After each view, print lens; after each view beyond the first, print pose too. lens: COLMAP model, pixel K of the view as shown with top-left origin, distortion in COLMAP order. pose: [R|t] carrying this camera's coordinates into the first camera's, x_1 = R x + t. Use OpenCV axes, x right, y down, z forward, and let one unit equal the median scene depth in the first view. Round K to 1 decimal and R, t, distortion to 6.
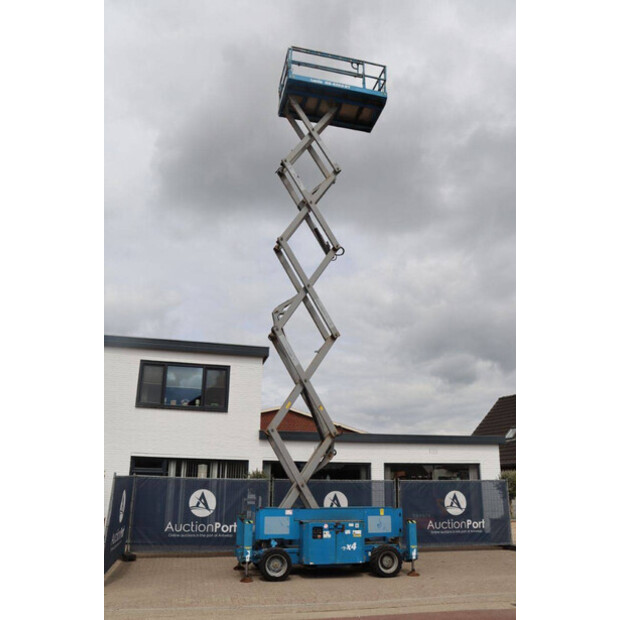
lens RADIAL K [[525.4, 0, 310.0], [0, 525.4, 310.0], [0, 0, 1]] dist [-0.177913, 0.196345]
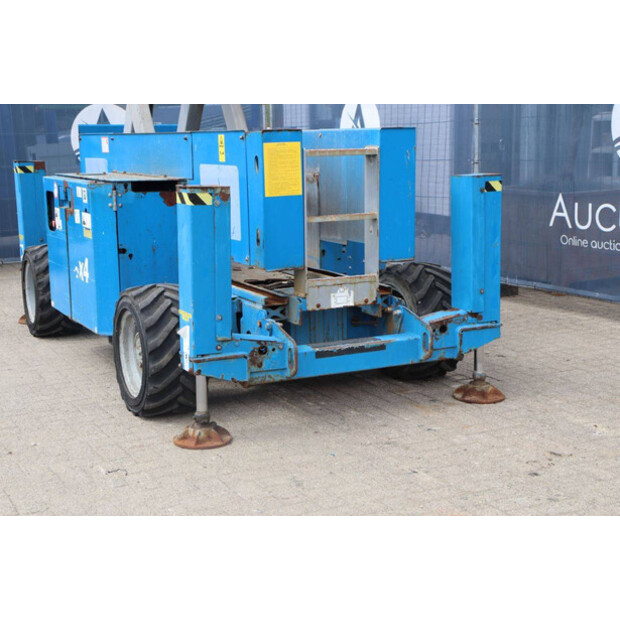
lens RADIAL K [[999.0, 0, 310.0], [0, 999.0, 310.0], [0, 0, 1]] dist [0.104176, 0.017746]
pose [[0.234211, 0.152341, -0.960176, 0.576982], [0.335217, 0.914422, 0.226850, 0.375493], [0.912565, -0.374998, 0.163101, 0.944457]]
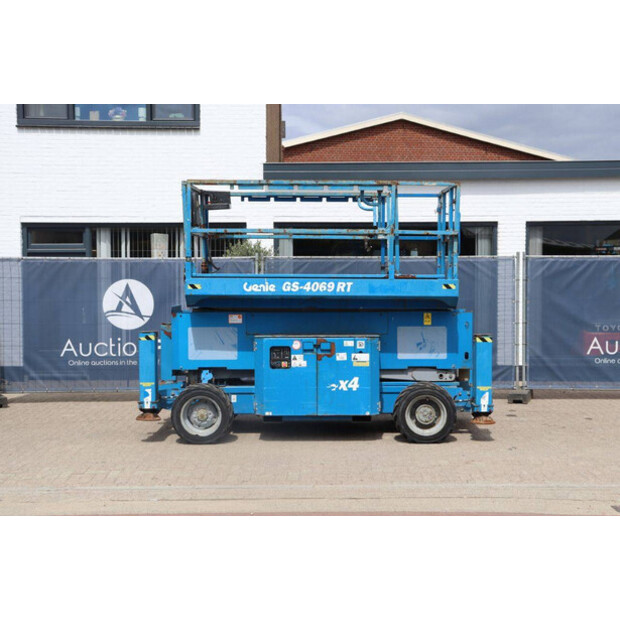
lens RADIAL K [[1015.2, 0, 310.0], [0, 1015.2, 310.0], [0, 0, 1]] dist [0.146950, 0.129483]
pose [[0.971173, -0.003756, -0.238345, 0.265752], [0.088880, 0.933479, 0.347443, 0.036694], [0.221185, -0.358611, 0.906904, 0.092036]]
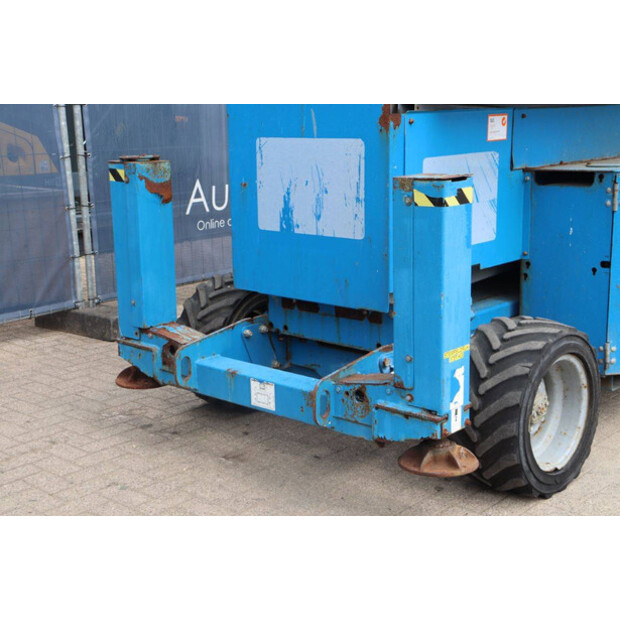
lens RADIAL K [[951.0, 0, 318.1], [0, 951.0, 308.9], [0, 0, 1]] dist [0.043806, 0.704975]
pose [[0.811226, -0.140577, 0.567583, -0.289783], [-0.172778, 0.869702, 0.462349, 0.292111], [-0.558624, -0.473136, 0.681236, 0.744342]]
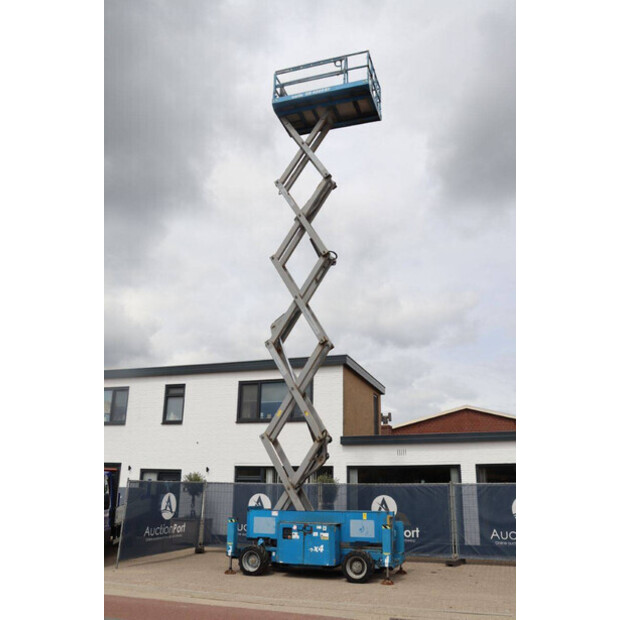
lens RADIAL K [[541.7, 0, 310.0], [0, 541.7, 310.0], [0, 0, 1]] dist [-0.168899, 0.199669]
pose [[0.842191, -0.171865, -0.511055, 0.638465], [0.169461, 0.984179, -0.051713, 0.043833], [0.511857, -0.043052, 0.857991, 0.101643]]
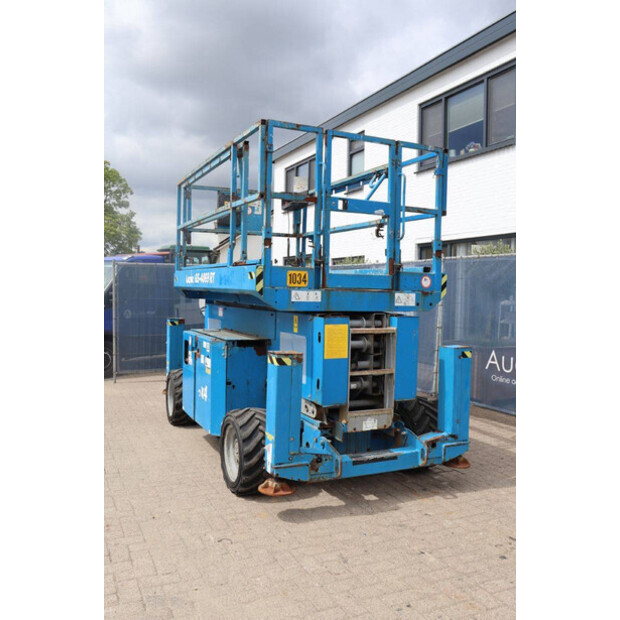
lens RADIAL K [[563.9, 0, 310.0], [0, 563.9, 310.0], [0, 0, 1]] dist [-0.148994, 0.156429]
pose [[0.205196, 0.026658, -0.978358, 0.520134], [0.302880, 0.948828, 0.089378, 0.356408], [0.930676, -0.314665, 0.186621, 0.946766]]
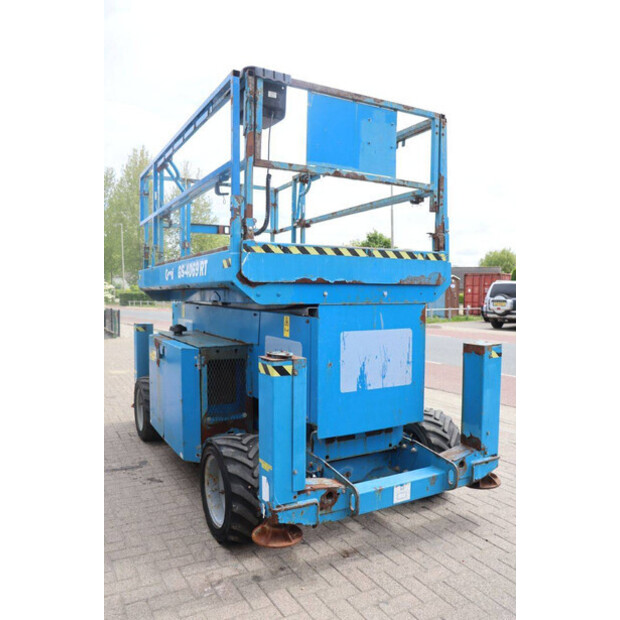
lens RADIAL K [[508.5, 0, 310.0], [0, 508.5, 310.0], [0, 0, 1]] dist [-0.177055, 0.158740]
pose [[-0.281451, -0.046554, 0.958446, -0.356043], [-0.319992, 0.946203, -0.048007, 0.402811], [-0.904649, -0.320206, -0.281207, 1.097355]]
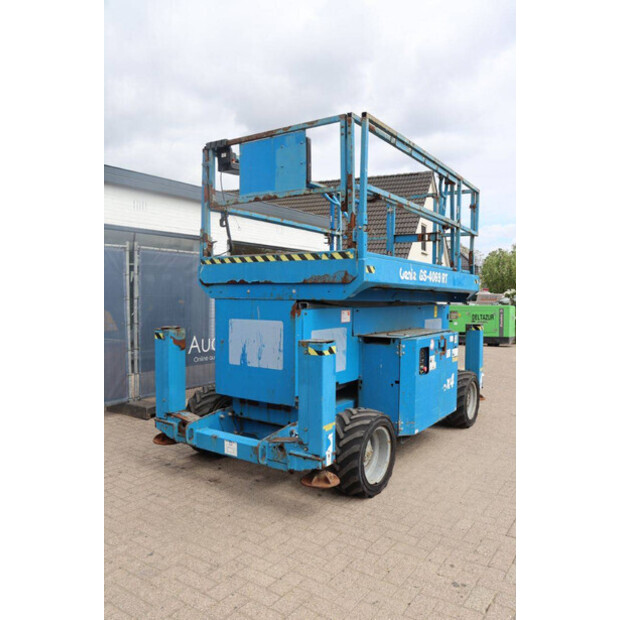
lens RADIAL K [[508.5, 0, 310.0], [0, 508.5, 310.0], [0, 0, 1]] dist [-0.177055, 0.158740]
pose [[0.735818, -0.021344, 0.676843, -0.309898], [-0.225637, 0.934660, 0.274771, 0.280802], [-0.638483, -0.354902, 0.682923, 0.732672]]
